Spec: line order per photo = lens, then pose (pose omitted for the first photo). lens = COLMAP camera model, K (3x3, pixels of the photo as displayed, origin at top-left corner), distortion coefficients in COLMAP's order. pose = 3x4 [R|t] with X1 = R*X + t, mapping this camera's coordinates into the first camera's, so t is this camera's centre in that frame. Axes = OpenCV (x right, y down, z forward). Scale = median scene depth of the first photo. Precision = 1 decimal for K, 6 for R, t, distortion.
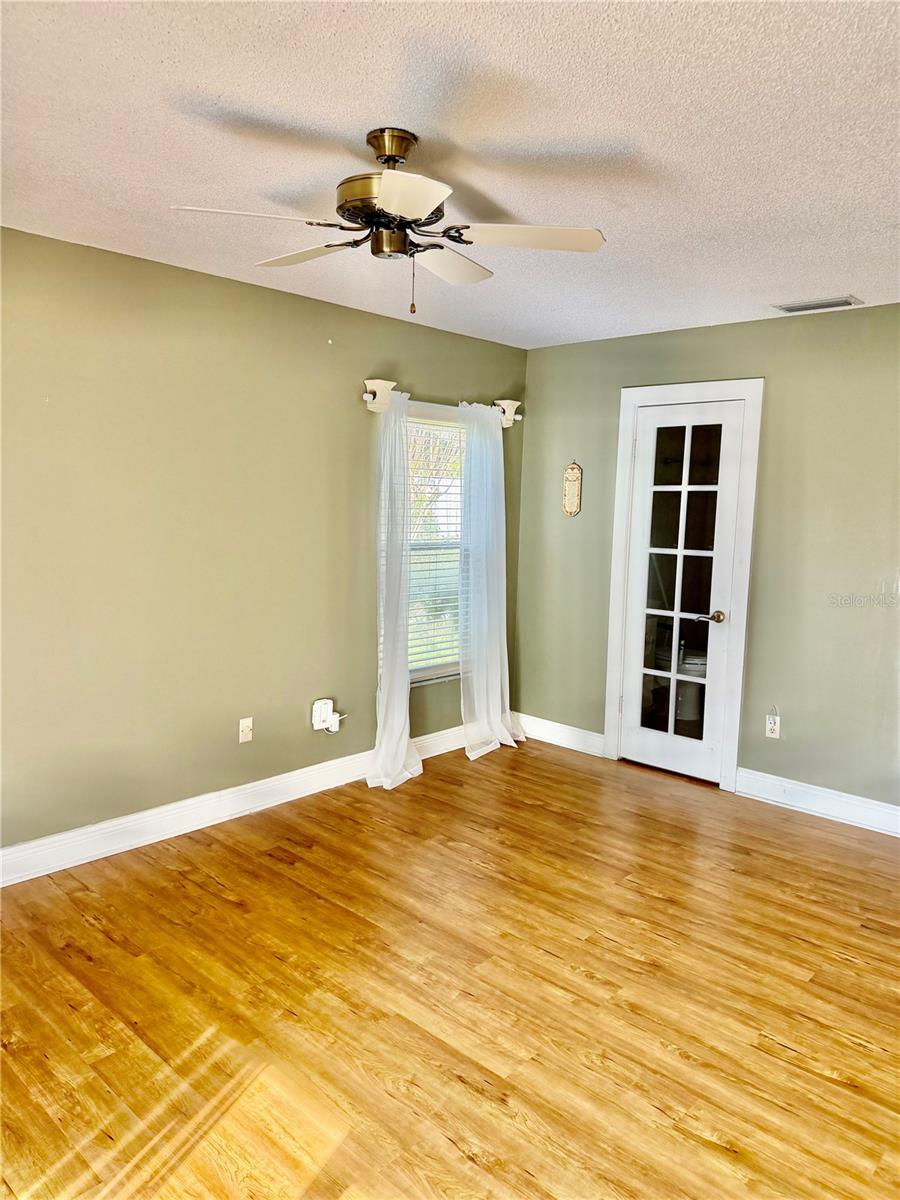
lens RADIAL K [[860.4, 0, 450.0], [0, 860.4, 600.0], [0, 0, 1]] dist [0.072426, -0.074555]
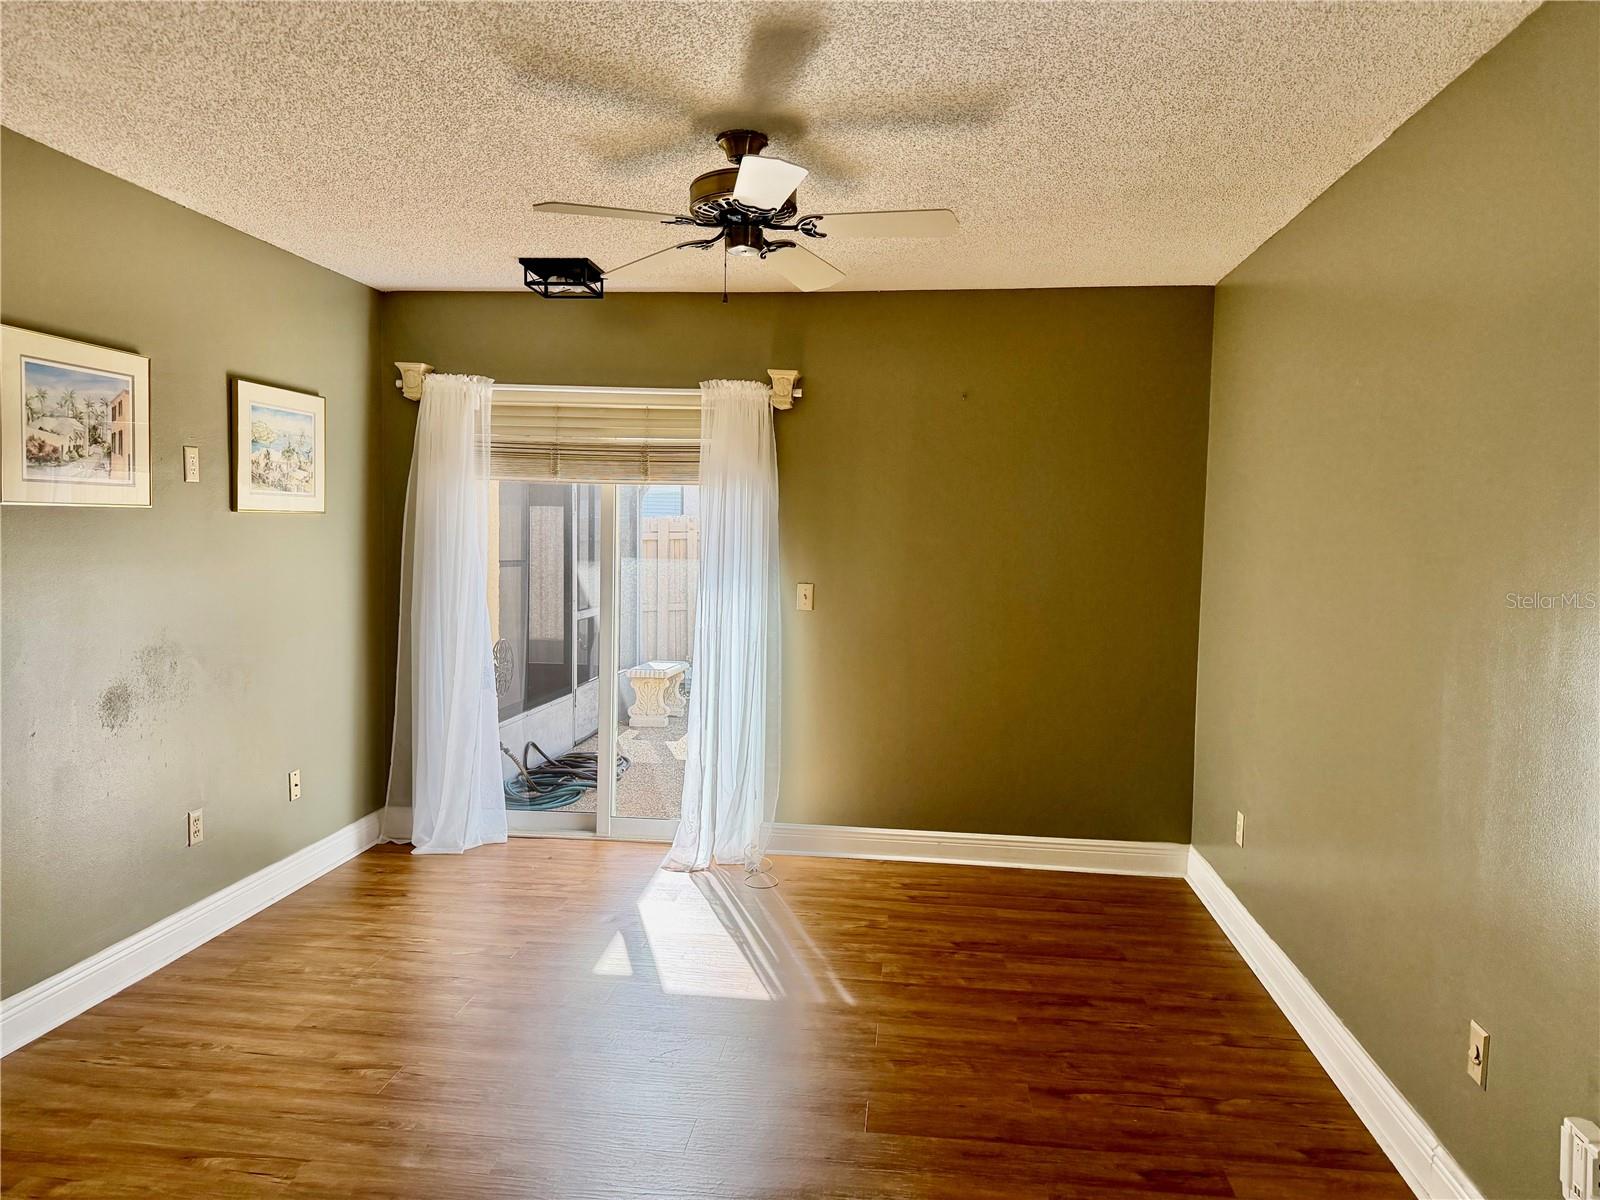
lens RADIAL K [[1147.2, 0, 758.6], [0, 1147.2, 600.9], [0, 0, 1]] dist [0.072426, -0.074555]
pose [[-0.825525, -0.006995, -0.564322, 0.472972], [-0.113600, 0.981517, 0.154014, -0.143248], [0.552814, 0.191249, -0.811061, 1.542715]]
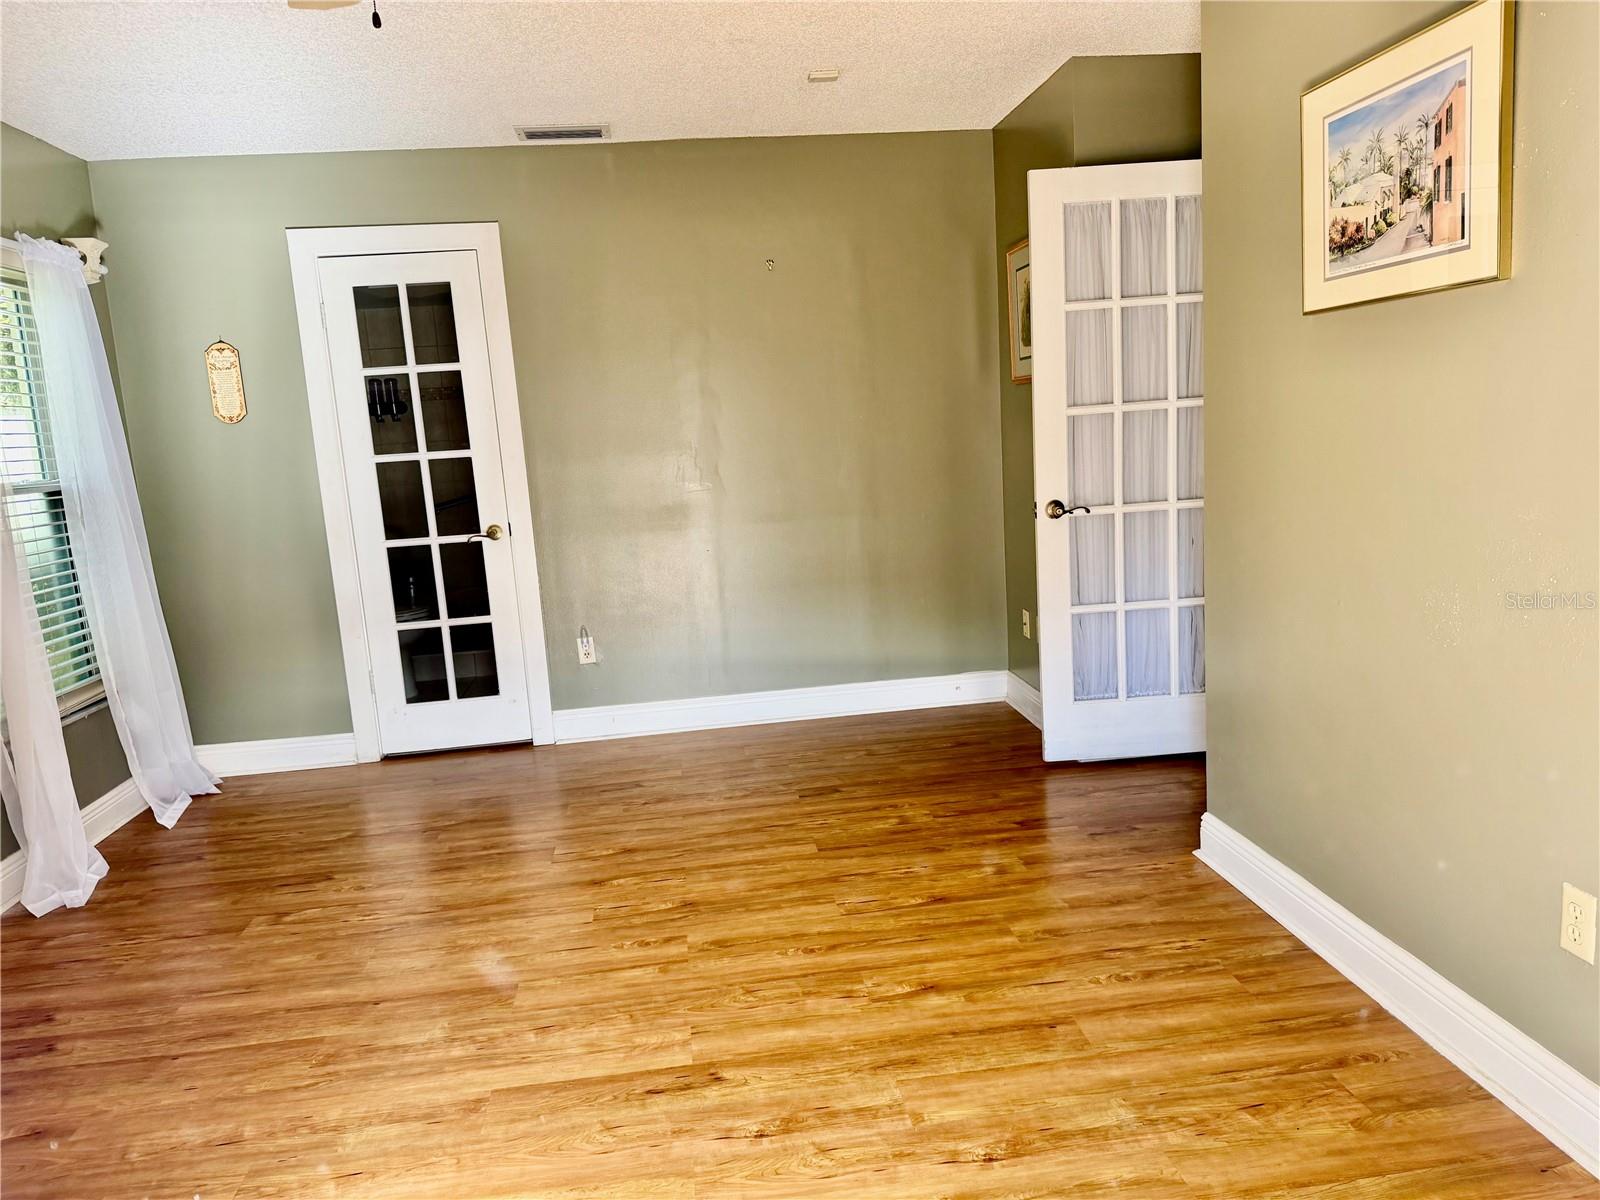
lens RADIAL K [[1123.6, 0, 804.5], [0, 1123.6, 610.8], [0, 0, 1]] dist [0.061494, -0.080792]
pose [[0.642683, -0.194347, 0.741072, -0.393905], [0.181224, 0.978403, 0.099424, 0.054094], [-0.744390, 0.070402, 0.664023, 0.169433]]
